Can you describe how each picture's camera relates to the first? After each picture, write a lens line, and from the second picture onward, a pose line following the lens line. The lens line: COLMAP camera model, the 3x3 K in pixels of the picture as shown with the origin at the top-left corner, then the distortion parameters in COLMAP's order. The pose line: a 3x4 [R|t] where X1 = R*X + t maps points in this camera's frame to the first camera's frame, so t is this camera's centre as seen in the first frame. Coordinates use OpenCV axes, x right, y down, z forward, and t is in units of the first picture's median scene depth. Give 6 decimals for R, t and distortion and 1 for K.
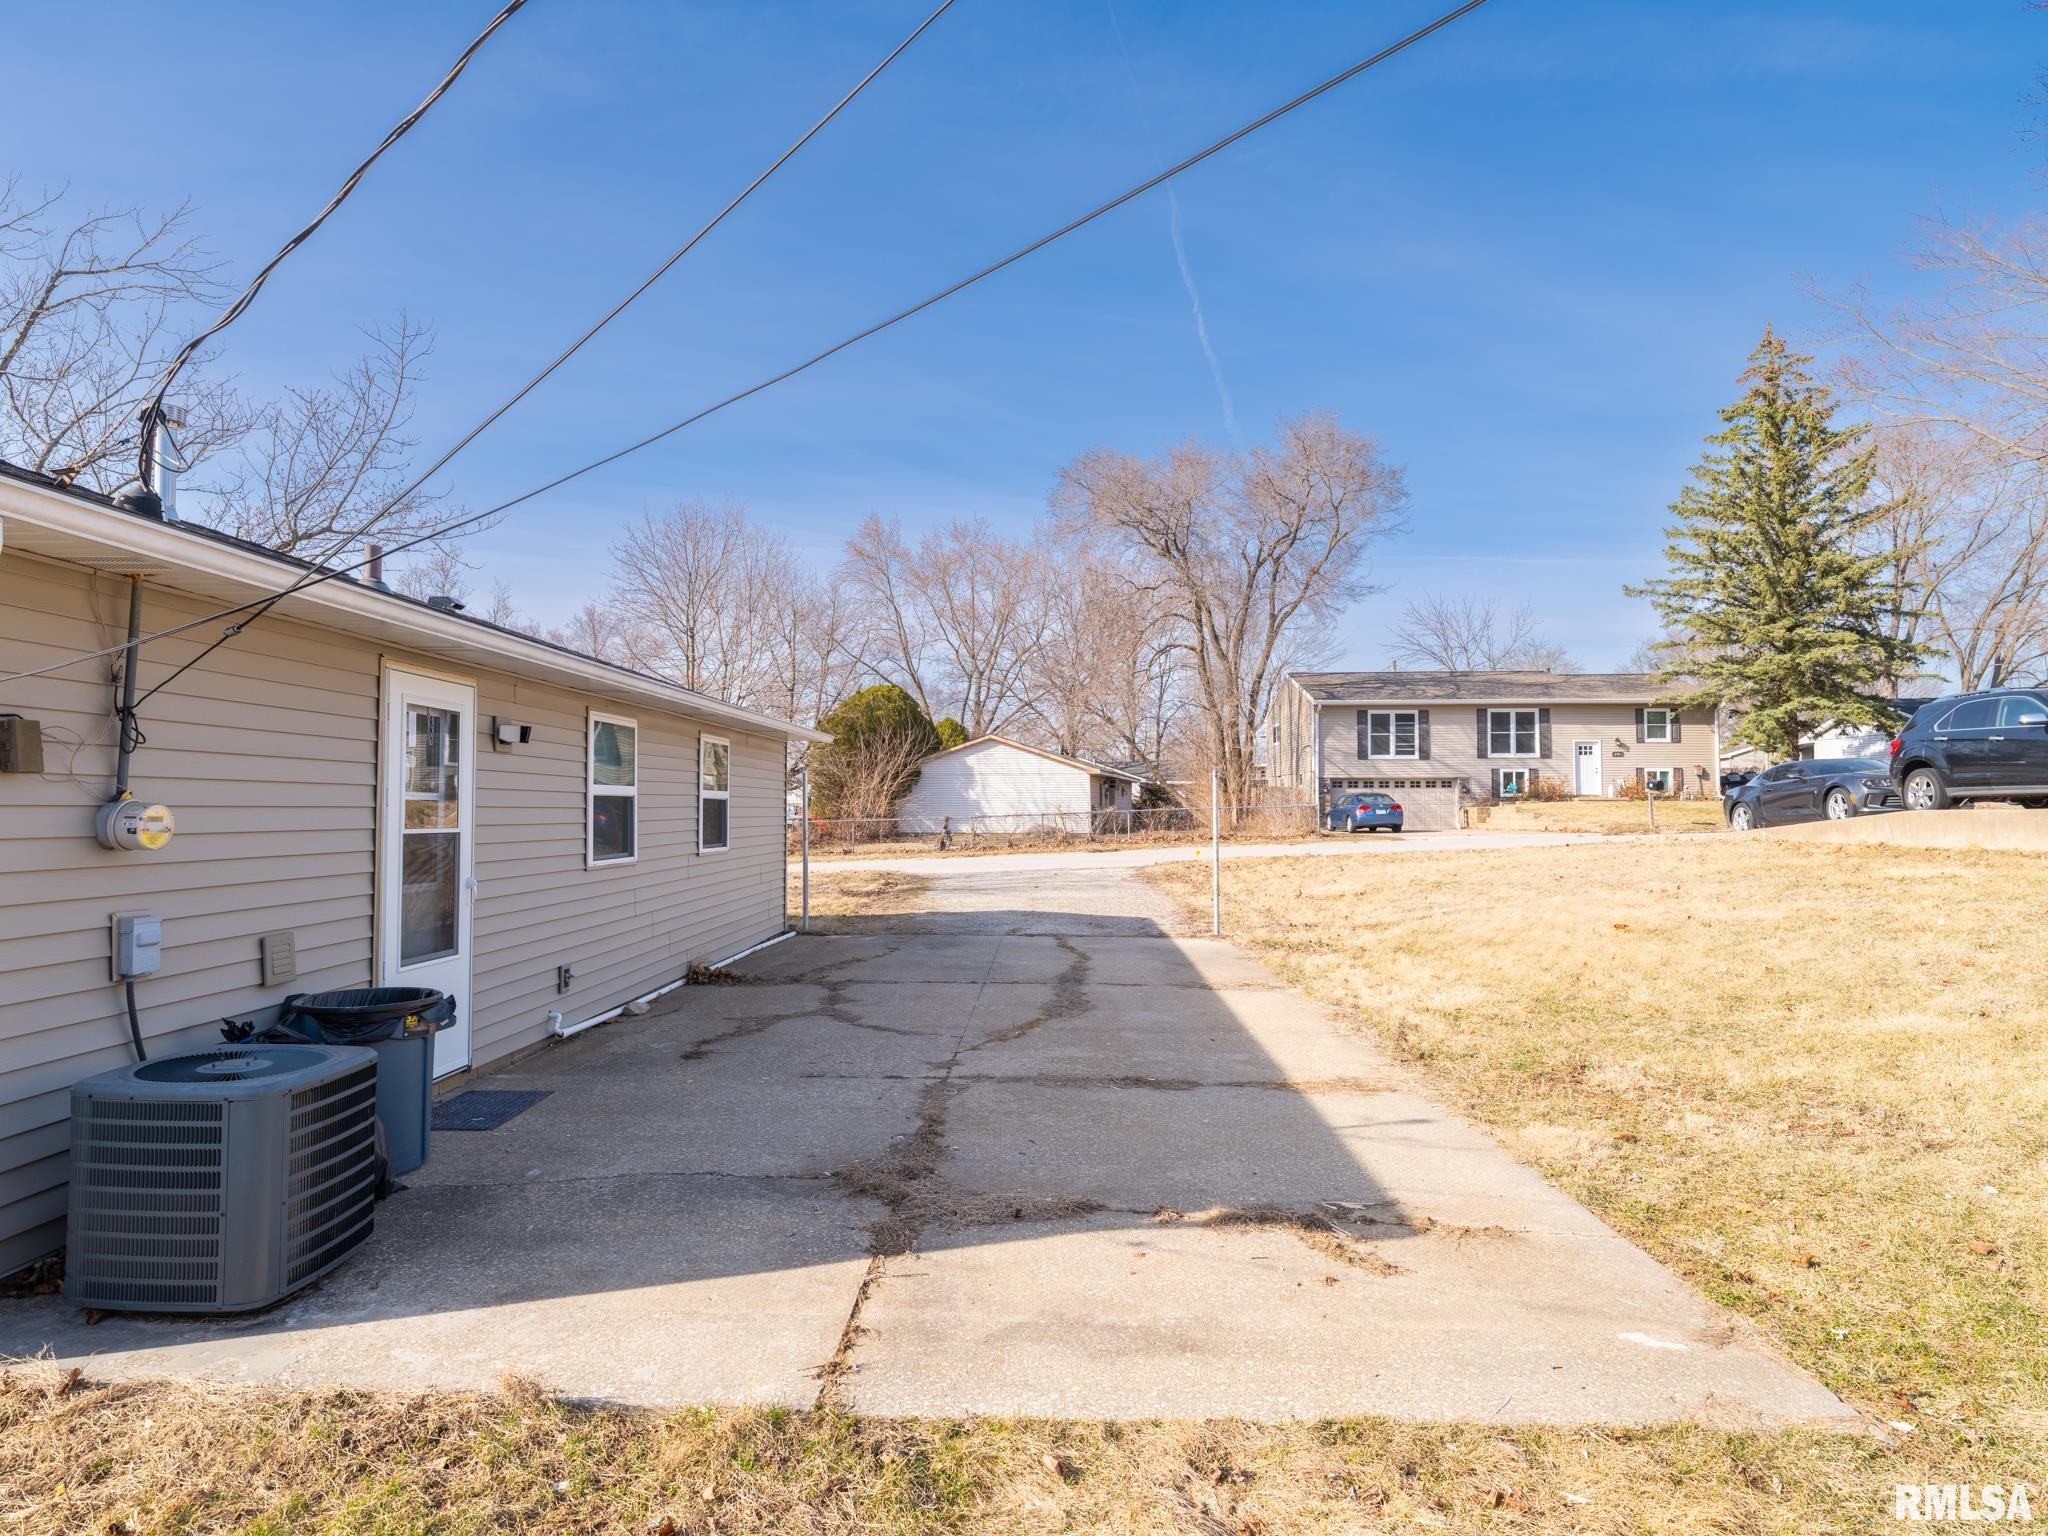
lens RADIAL K [[1170.3, 0, 1015.4], [0, 1170.3, 762.0], [0, 0, 1]] dist [0.007587, -0.008034]
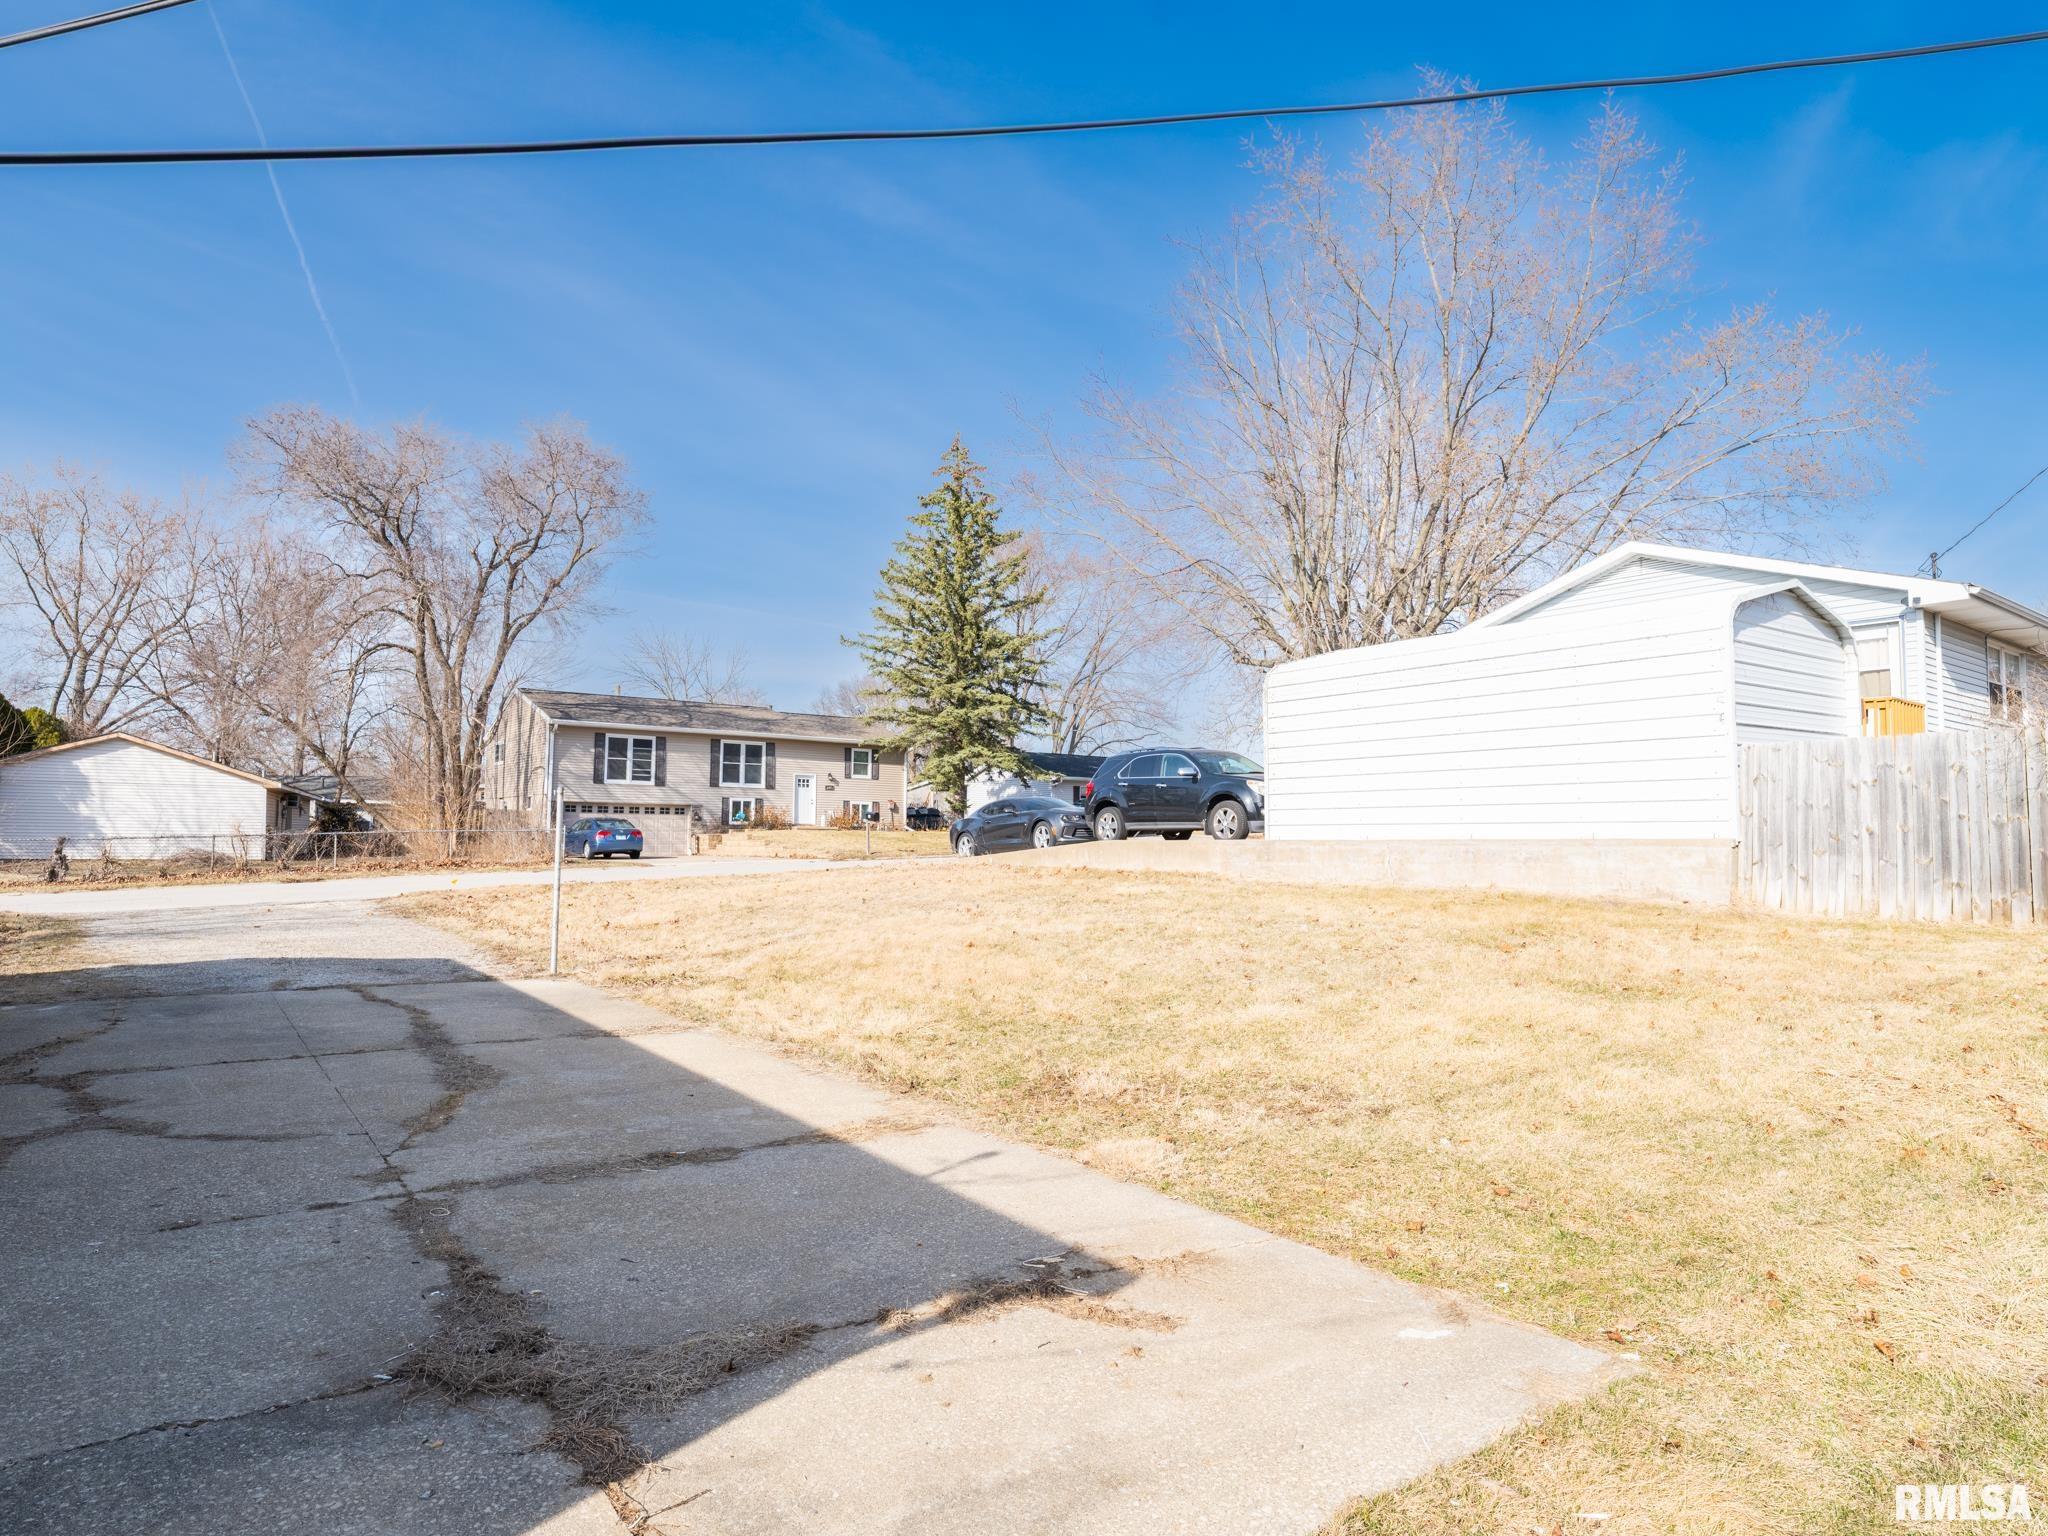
lens RADIAL K [[1170.3, 0, 998.8], [0, 1170.3, 760.4], [0, 0, 1]] dist [0.007587, -0.008034]
pose [[0.793002, 0.051773, 0.607015, -0.031650], [-0.036946, 0.998635, -0.036909, 0.002290], [-0.608097, 0.006842, 0.793833, 0.028753]]
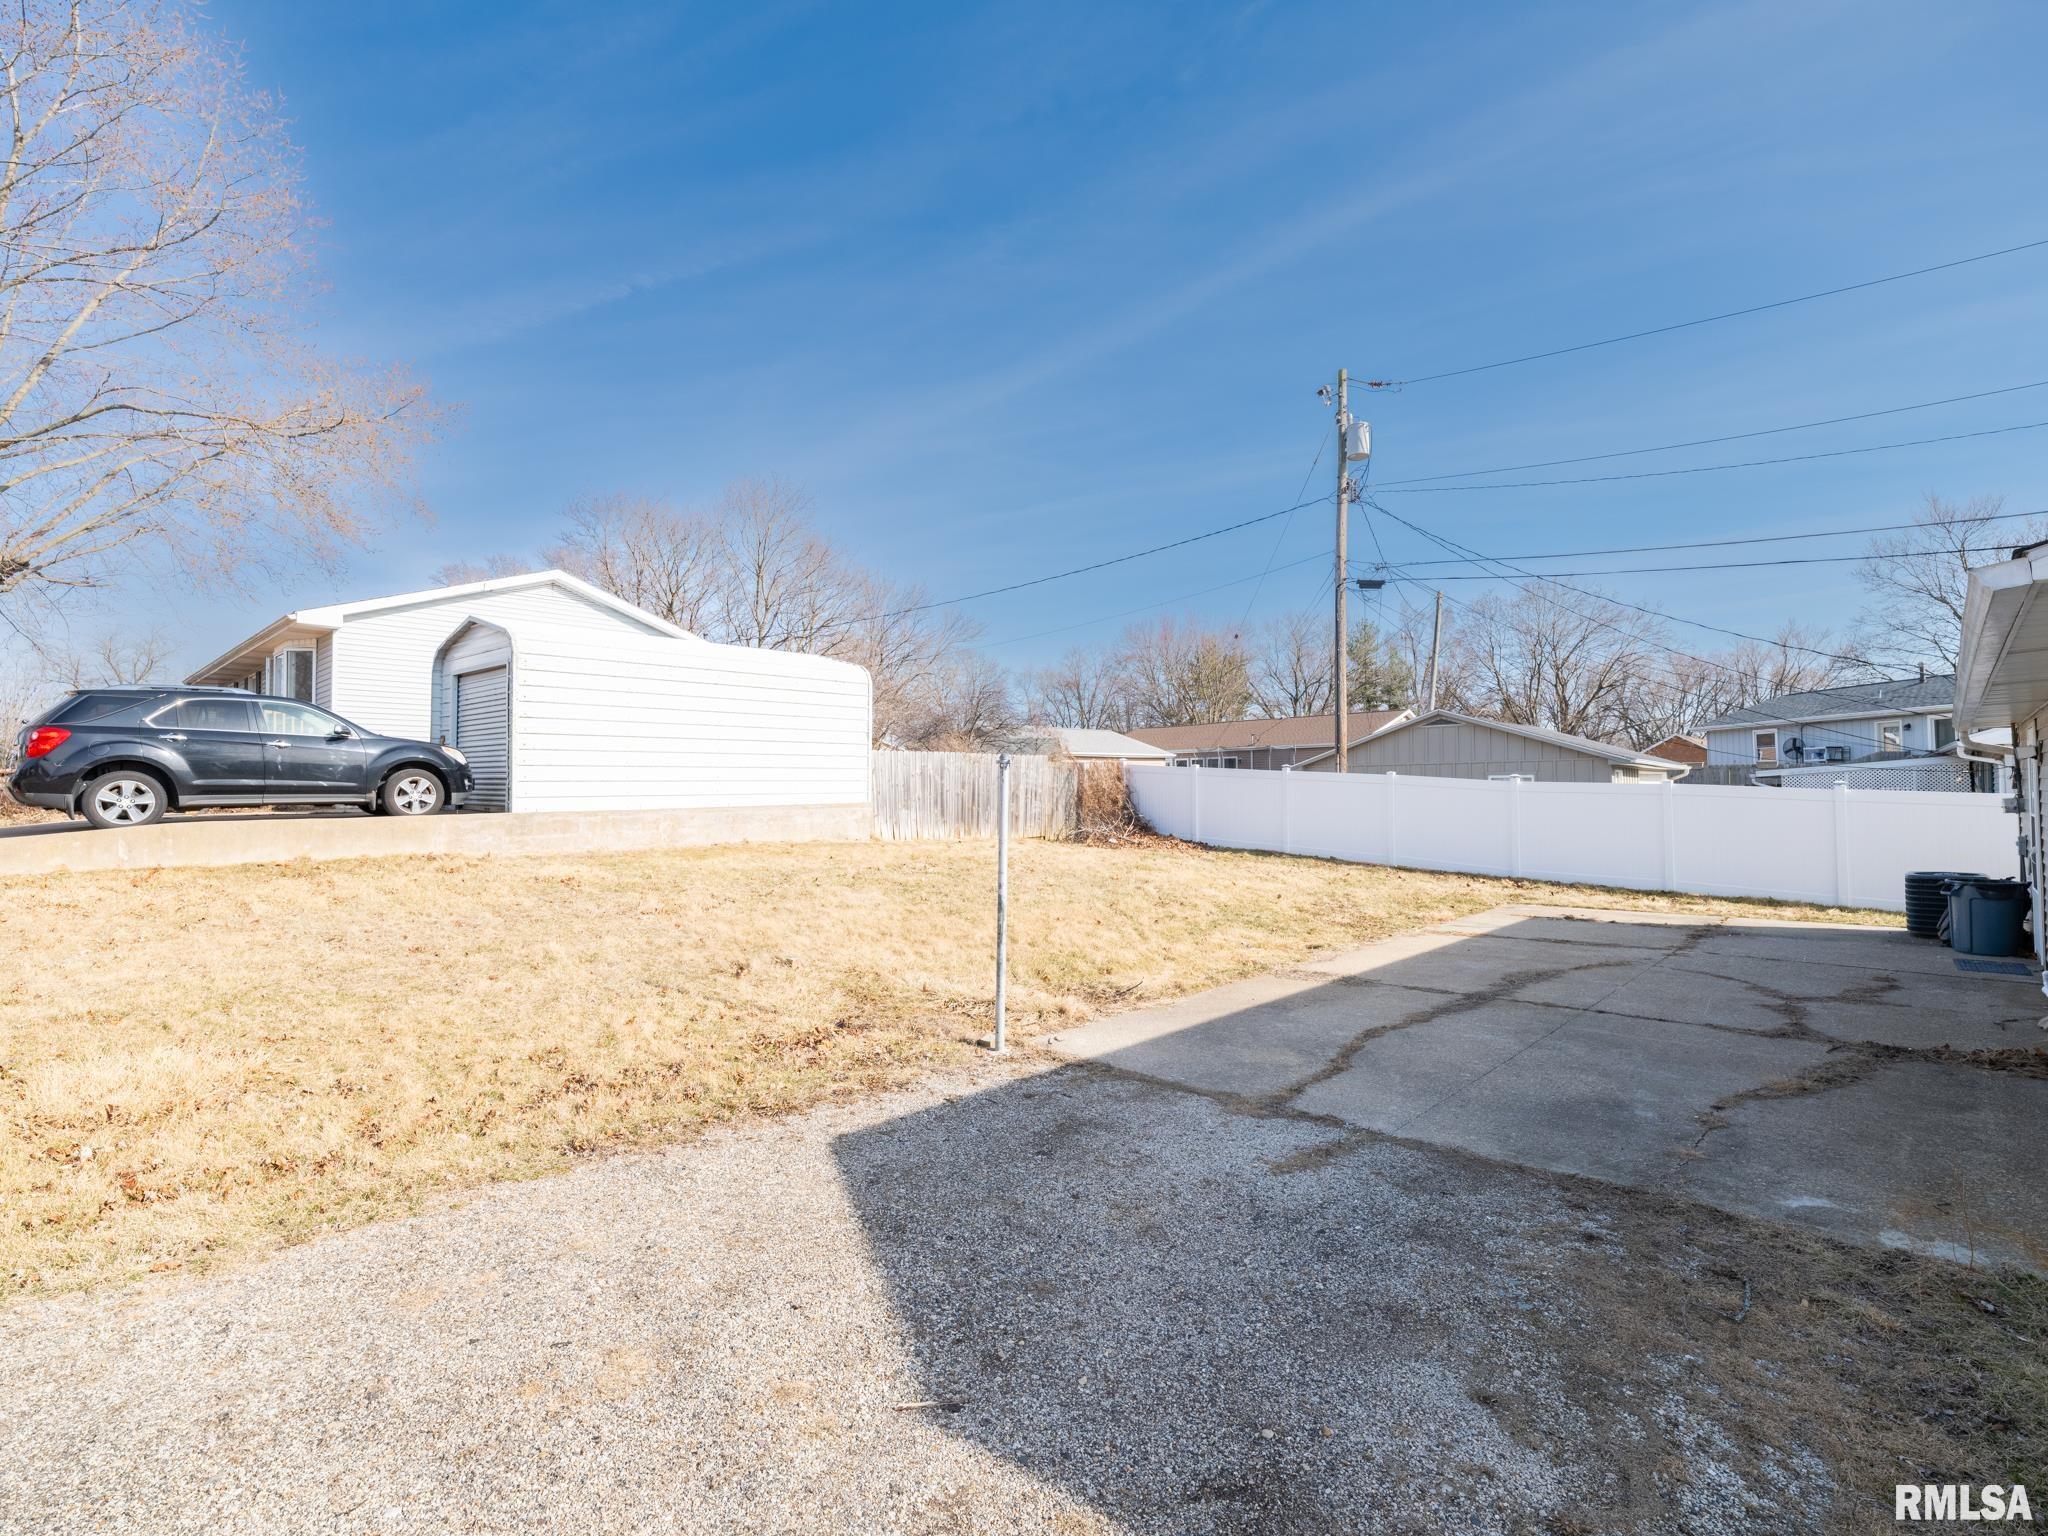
lens RADIAL K [[957.8, 0, 1016.2], [0, 957.8, 758.7], [0, 0, 1]] dist [-0.005986, 0.002701]
pose [[-0.740853, 0.035526, 0.670727, -0.043116], [-0.013944, 0.997572, -0.068239, 0.012404], [-0.671522, -0.059908, -0.738558, 0.399787]]
